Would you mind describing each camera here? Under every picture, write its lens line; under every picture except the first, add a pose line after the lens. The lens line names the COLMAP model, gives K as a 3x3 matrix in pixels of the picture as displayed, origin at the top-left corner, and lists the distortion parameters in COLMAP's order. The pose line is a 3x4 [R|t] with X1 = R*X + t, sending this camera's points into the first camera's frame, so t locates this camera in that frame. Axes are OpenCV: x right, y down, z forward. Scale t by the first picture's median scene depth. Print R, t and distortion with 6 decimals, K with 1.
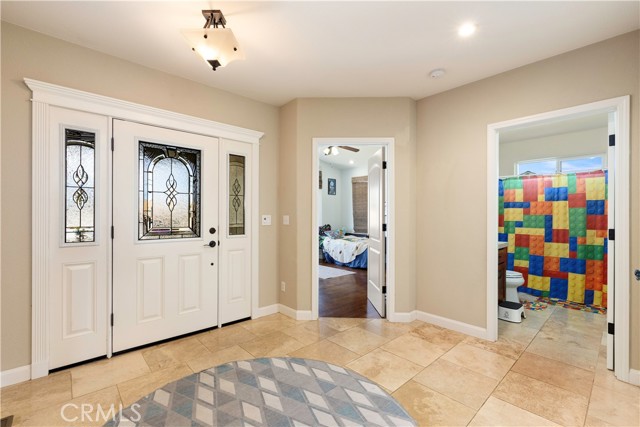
lens RADIAL K [[283.0, 0, 321.8], [0, 283.0, 214.2], [0, 0, 1]] dist [-0.000777, -0.000364]
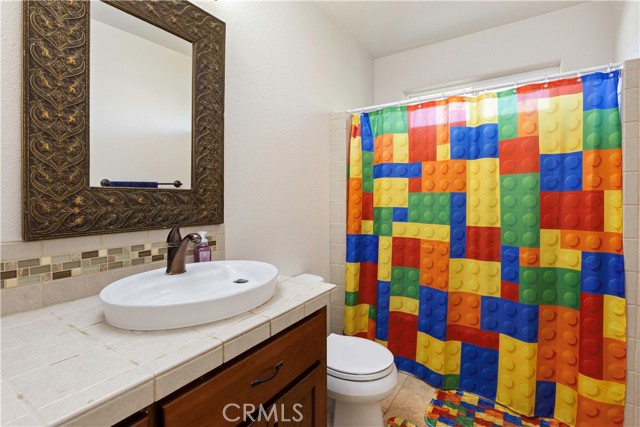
lens RADIAL K [[306.3, 0, 320.9], [0, 306.3, 199.4], [0, 0, 1]] dist [-0.002051, -0.000236]
pose [[0.972720, 0.000335, 0.231981, 0.509523], [-0.000950, 0.999996, 0.002540, 0.012074], [-0.231980, -0.002691, 0.972717, 0.618829]]
